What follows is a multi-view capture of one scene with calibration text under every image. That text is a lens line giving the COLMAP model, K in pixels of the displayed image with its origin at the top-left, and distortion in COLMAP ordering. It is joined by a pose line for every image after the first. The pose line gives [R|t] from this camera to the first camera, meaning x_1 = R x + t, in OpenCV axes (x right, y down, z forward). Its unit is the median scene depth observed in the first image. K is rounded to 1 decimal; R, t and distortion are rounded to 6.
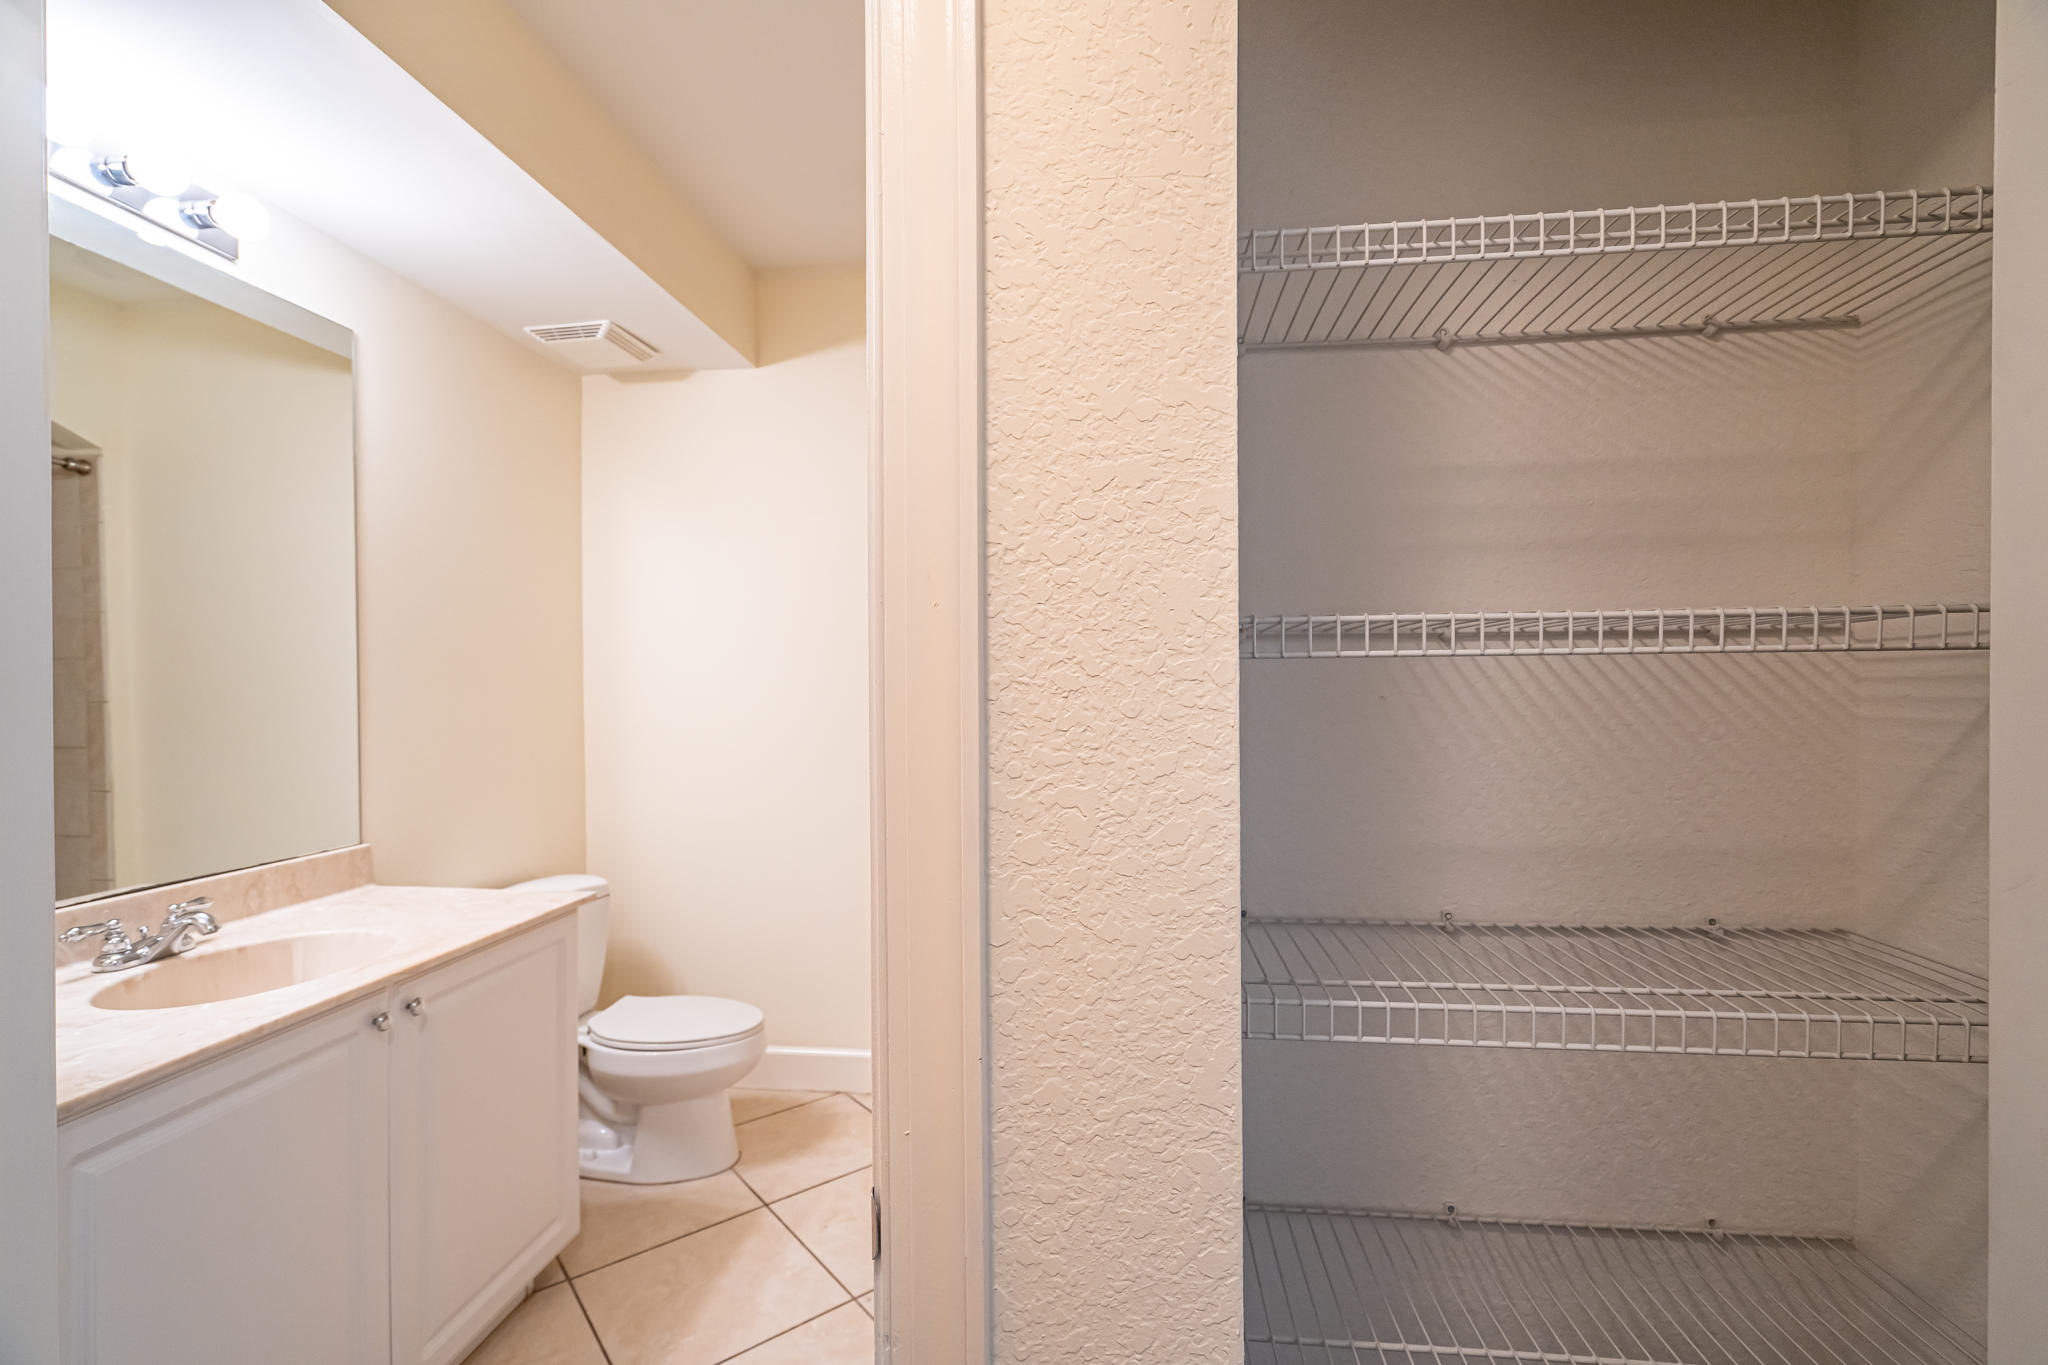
lens RADIAL K [[931.4, 0, 1026.0], [0, 931.4, 686.8], [0, 0, 1]] dist [-0.002774, 0.000475]
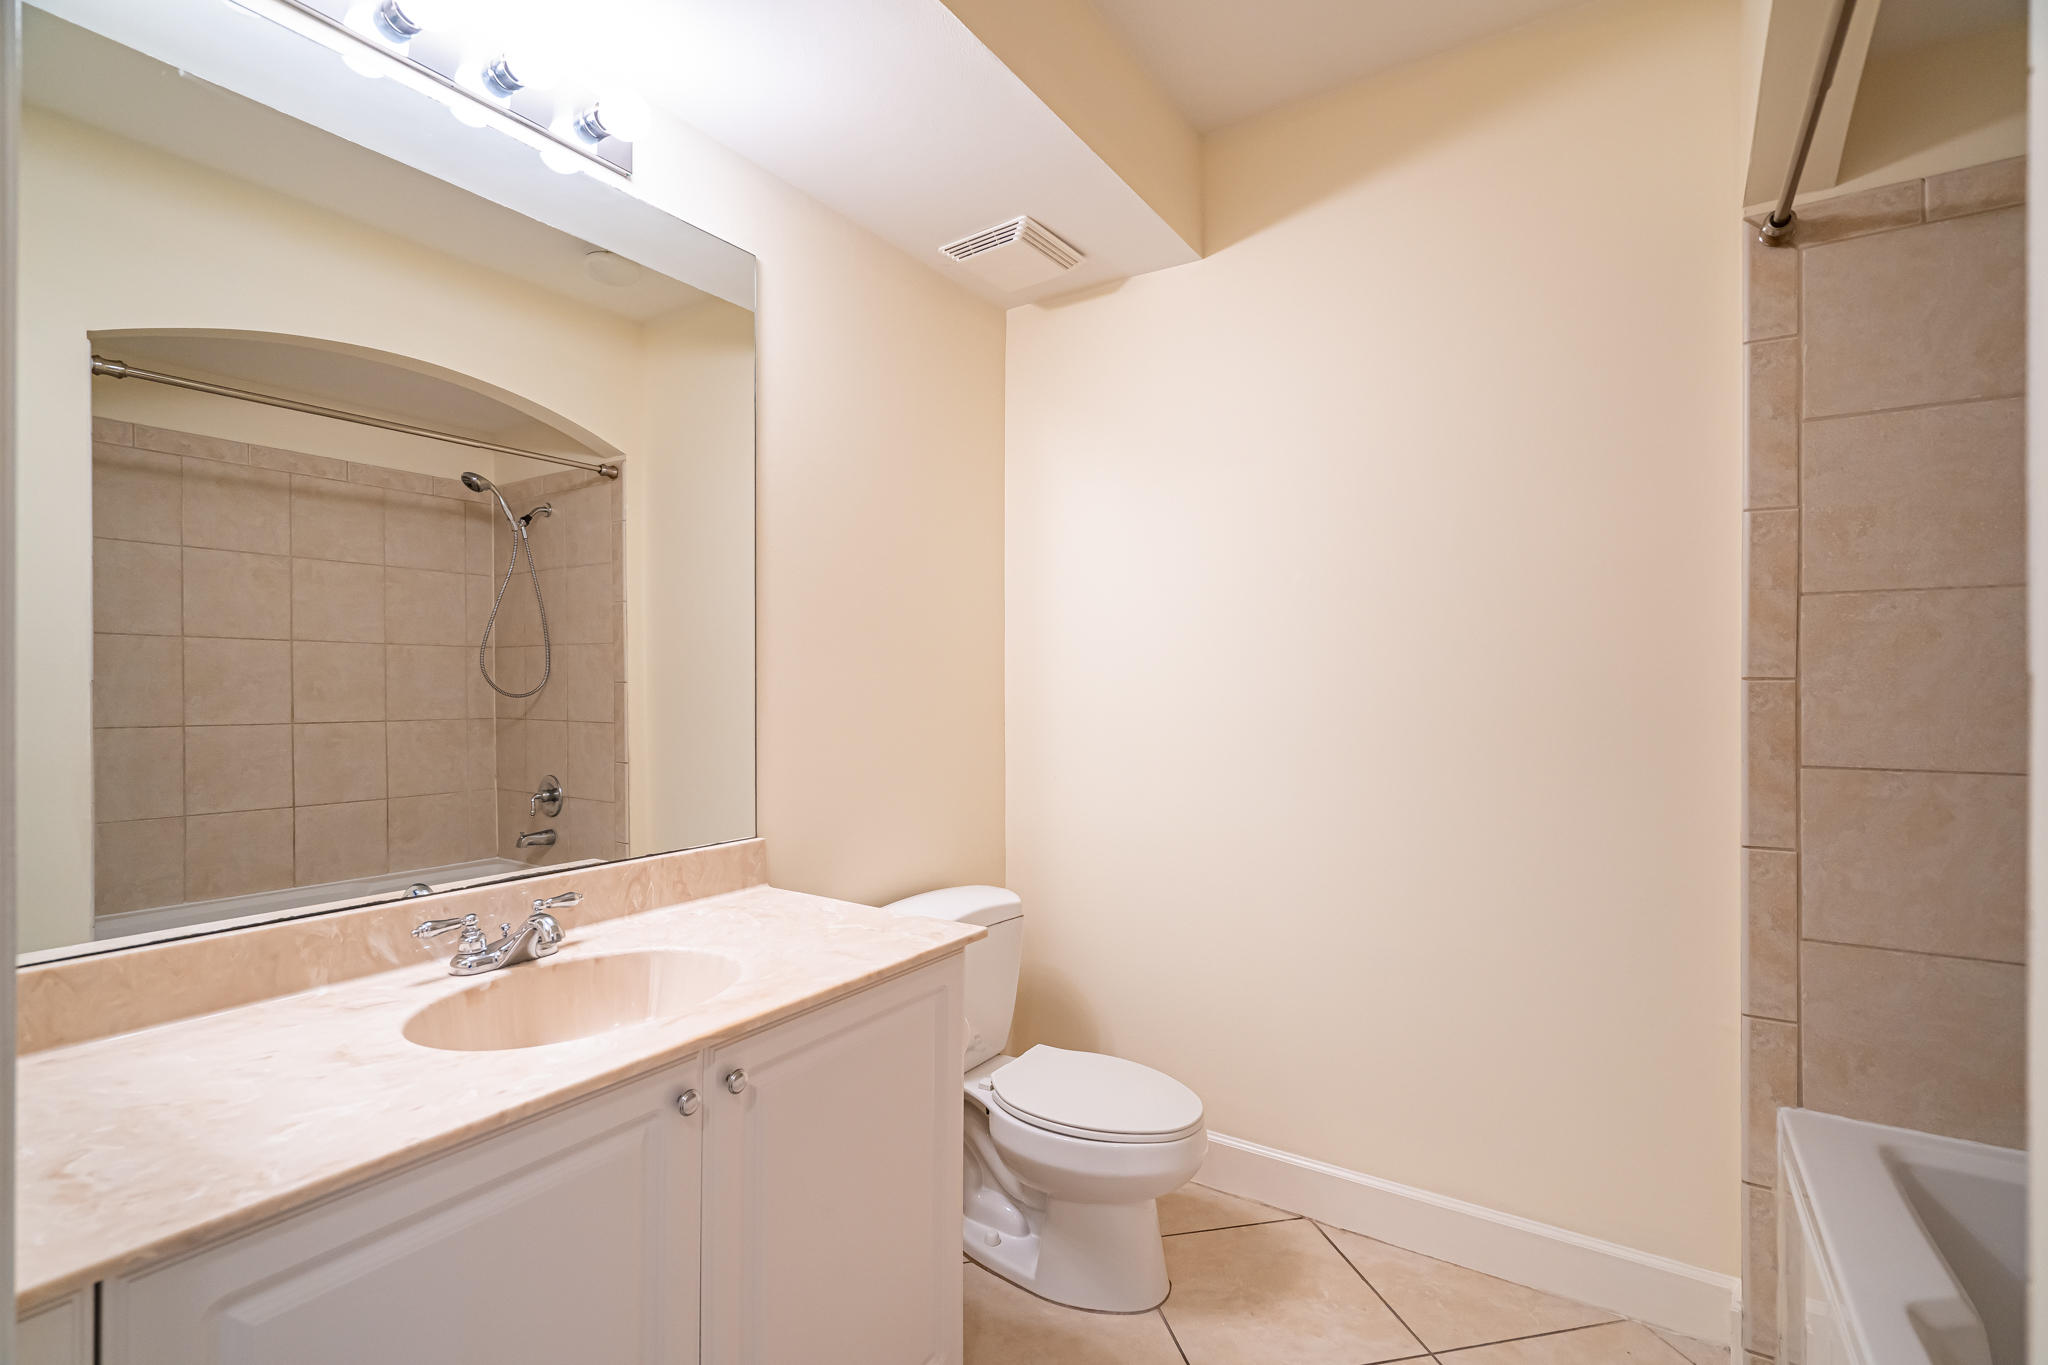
lens RADIAL K [[931.4, 0, 1026.0], [0, 931.4, 686.8], [0, 0, 1]] dist [-0.002774, 0.000475]
pose [[0.892404, 0.009443, -0.451139, -0.092715], [-0.009244, 0.999954, 0.002645, 0.022137], [0.451143, 0.001810, 0.892450, 0.333065]]
